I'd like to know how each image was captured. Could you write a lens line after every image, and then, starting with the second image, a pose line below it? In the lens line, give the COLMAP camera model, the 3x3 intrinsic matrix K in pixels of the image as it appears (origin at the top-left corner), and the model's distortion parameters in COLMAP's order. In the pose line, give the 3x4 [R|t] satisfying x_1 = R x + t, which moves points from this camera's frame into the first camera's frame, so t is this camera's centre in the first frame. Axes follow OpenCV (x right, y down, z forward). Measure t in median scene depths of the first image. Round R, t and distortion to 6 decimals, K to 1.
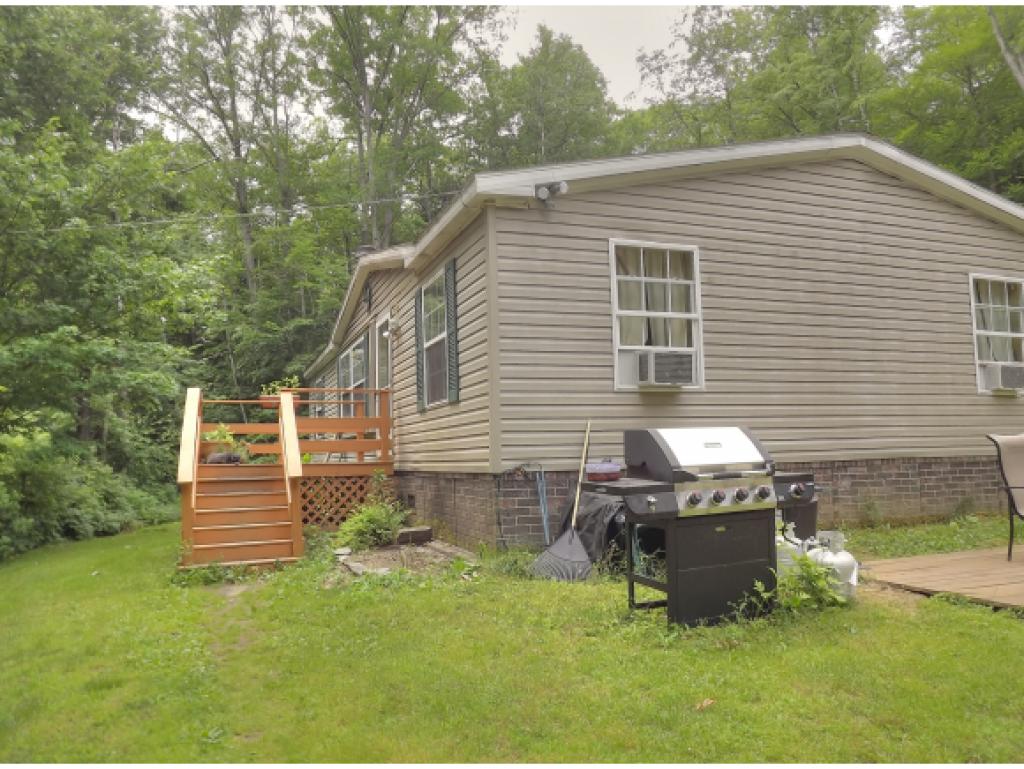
lens RADIAL K [[755.8, 0, 513.9], [0, 755.8, 385.5], [0, 0, 1]] dist [-0.016747, -0.002927]
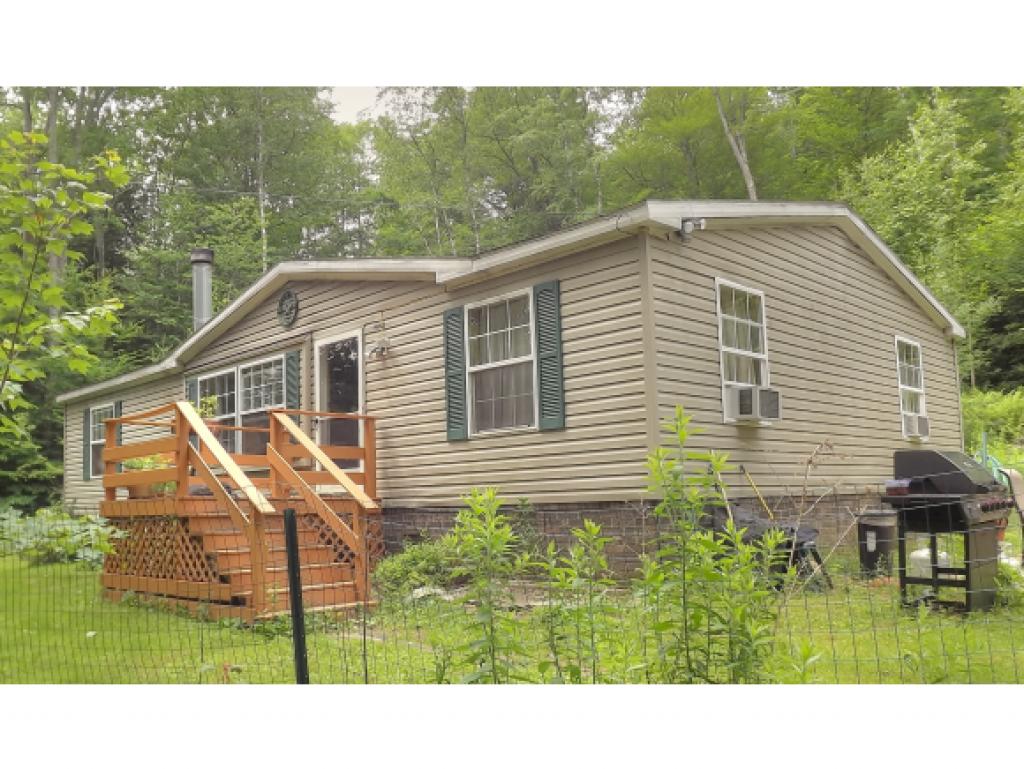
lens RADIAL K [[827.2, 0, 487.6], [0, 827.2, 427.5], [0, 0, 1]] dist [0.004837, -0.002851]
pose [[0.924017, 0.034887, 0.380757, -0.563247], [-0.034474, 0.999374, -0.007907, 0.030666], [-0.380795, -0.005820, 0.924641, 0.060023]]
